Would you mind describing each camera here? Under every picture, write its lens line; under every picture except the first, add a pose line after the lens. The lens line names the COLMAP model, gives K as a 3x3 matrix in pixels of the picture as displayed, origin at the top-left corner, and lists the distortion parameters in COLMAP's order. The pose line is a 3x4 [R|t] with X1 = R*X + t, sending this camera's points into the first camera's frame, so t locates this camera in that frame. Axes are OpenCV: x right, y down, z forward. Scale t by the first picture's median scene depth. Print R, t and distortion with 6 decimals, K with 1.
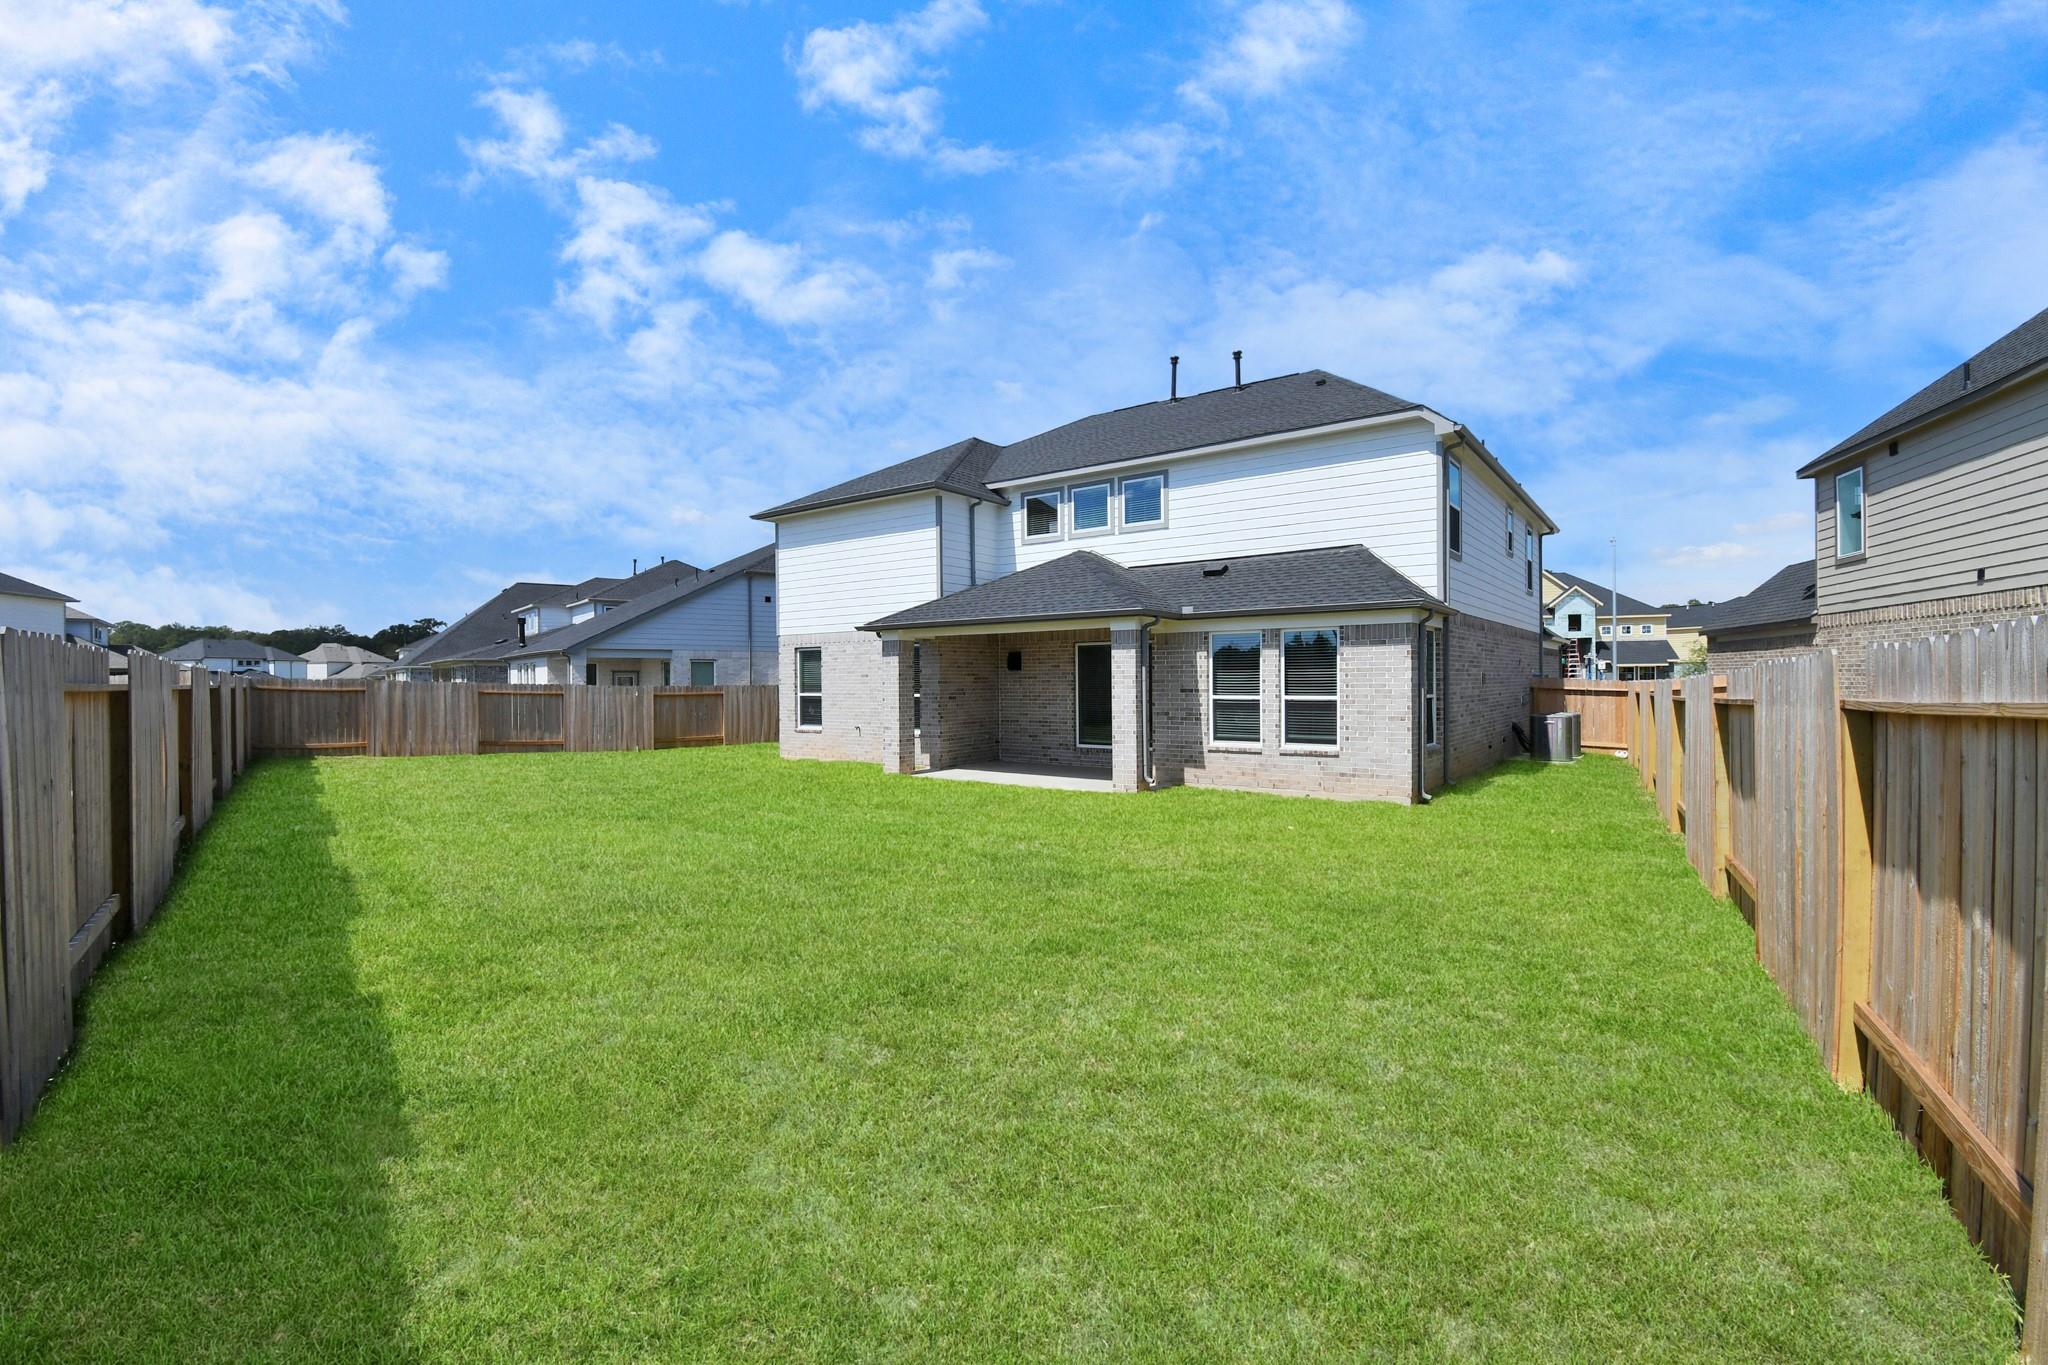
lens RADIAL K [[910.1, 0, 1017.1], [0, 910.1, 685.3], [0, 0, 1]] dist [0.020328, -0.026632]
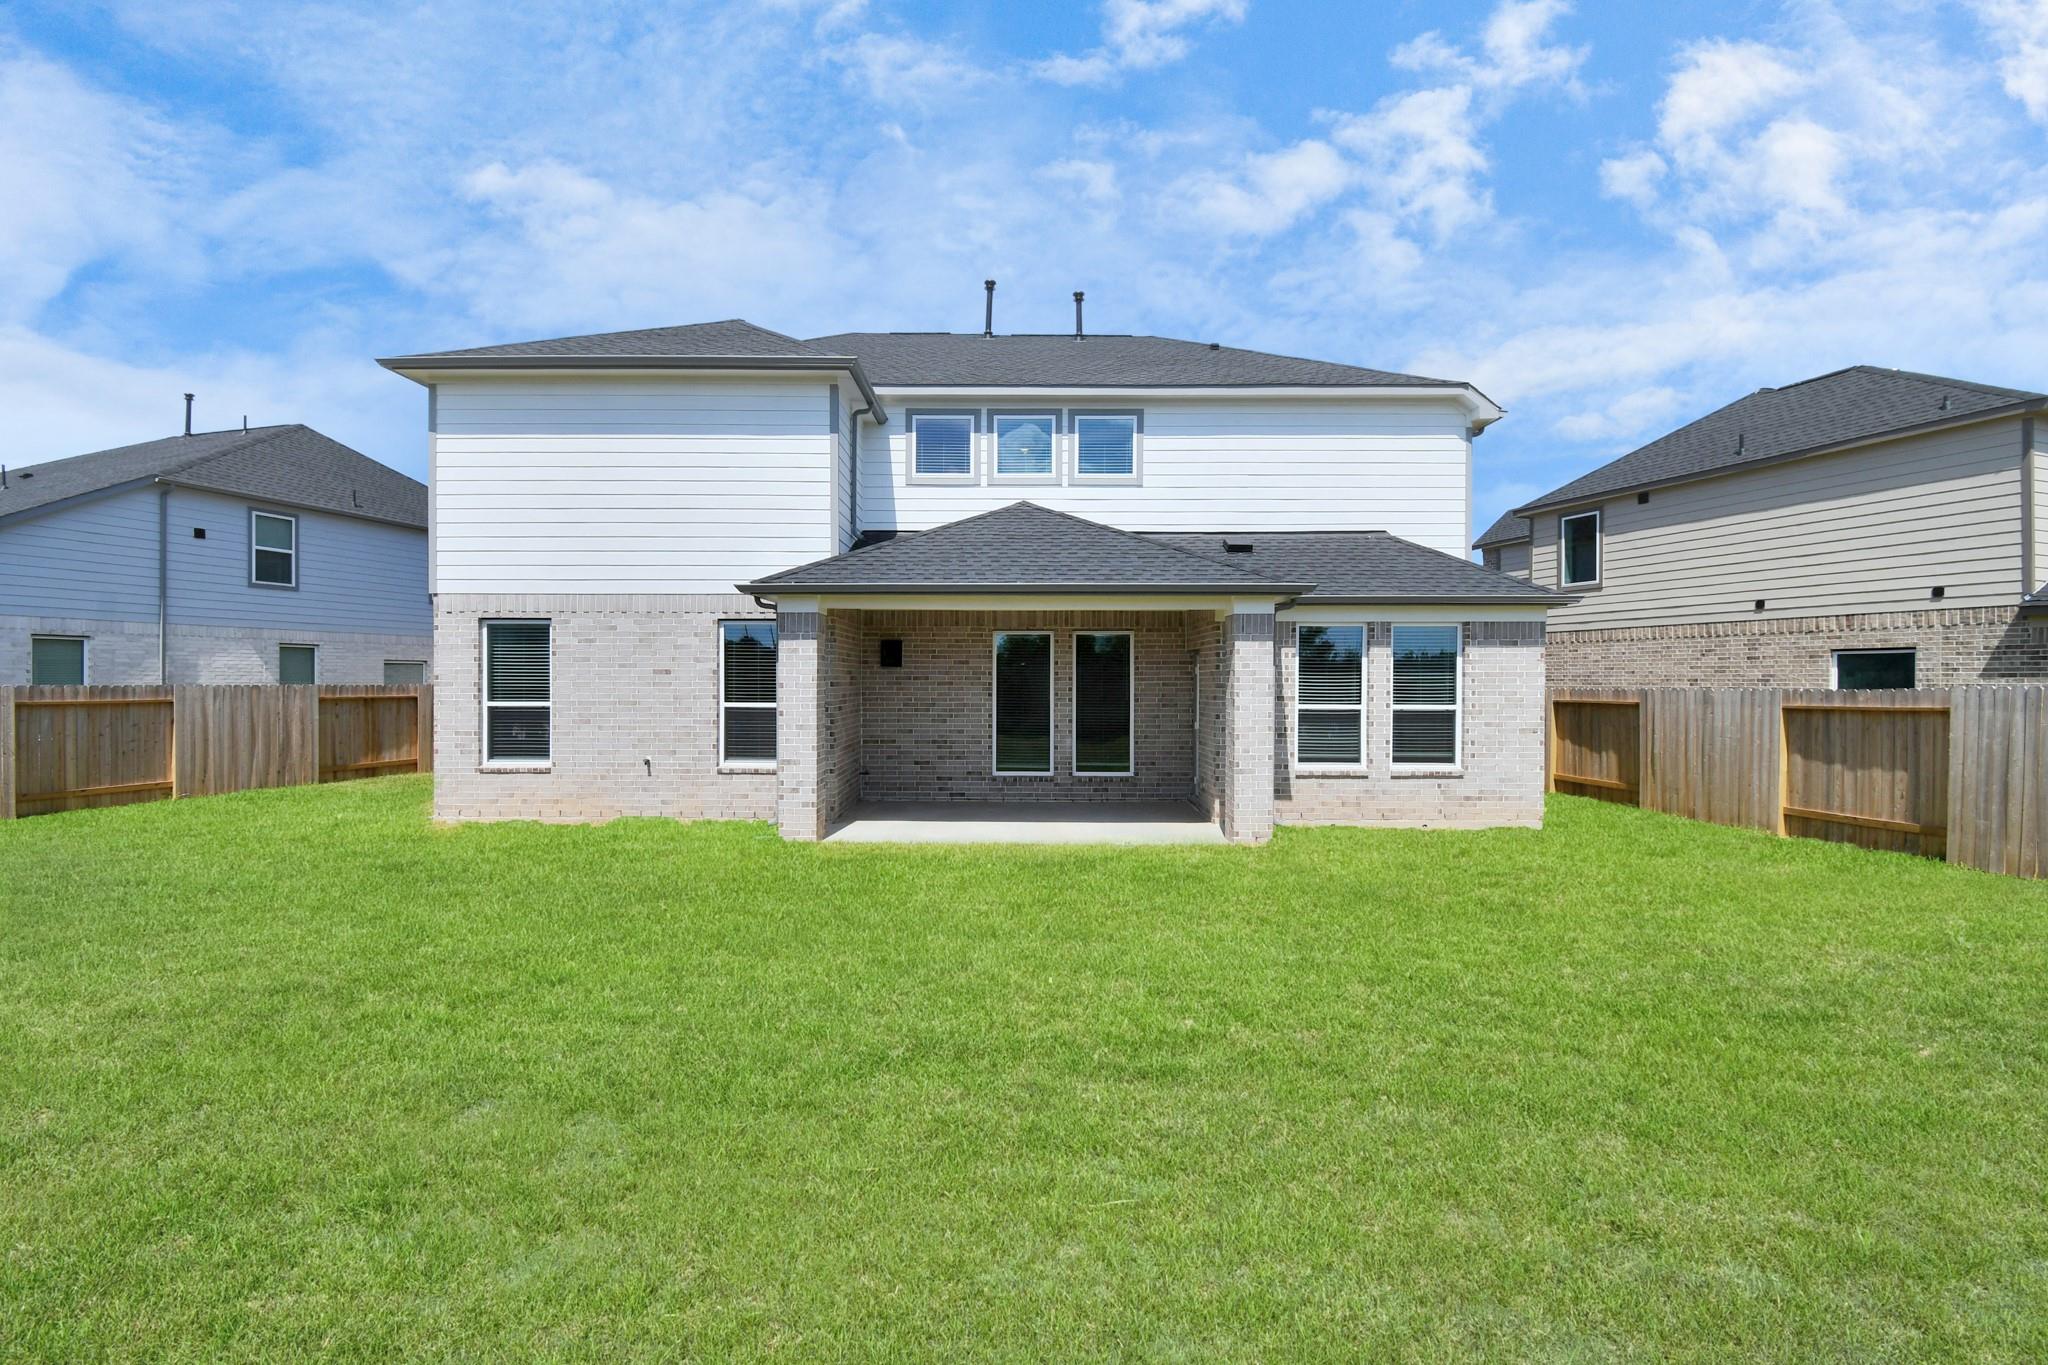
lens RADIAL K [[910.1, 0, 1017.1], [0, 910.1, 685.3], [0, 0, 1]] dist [0.020328, -0.026632]
pose [[0.800357, 0.006348, 0.599490, -0.352730], [-0.005713, 0.999979, -0.002962, -0.001252], [-0.599496, -0.001054, 0.800377, 0.416821]]
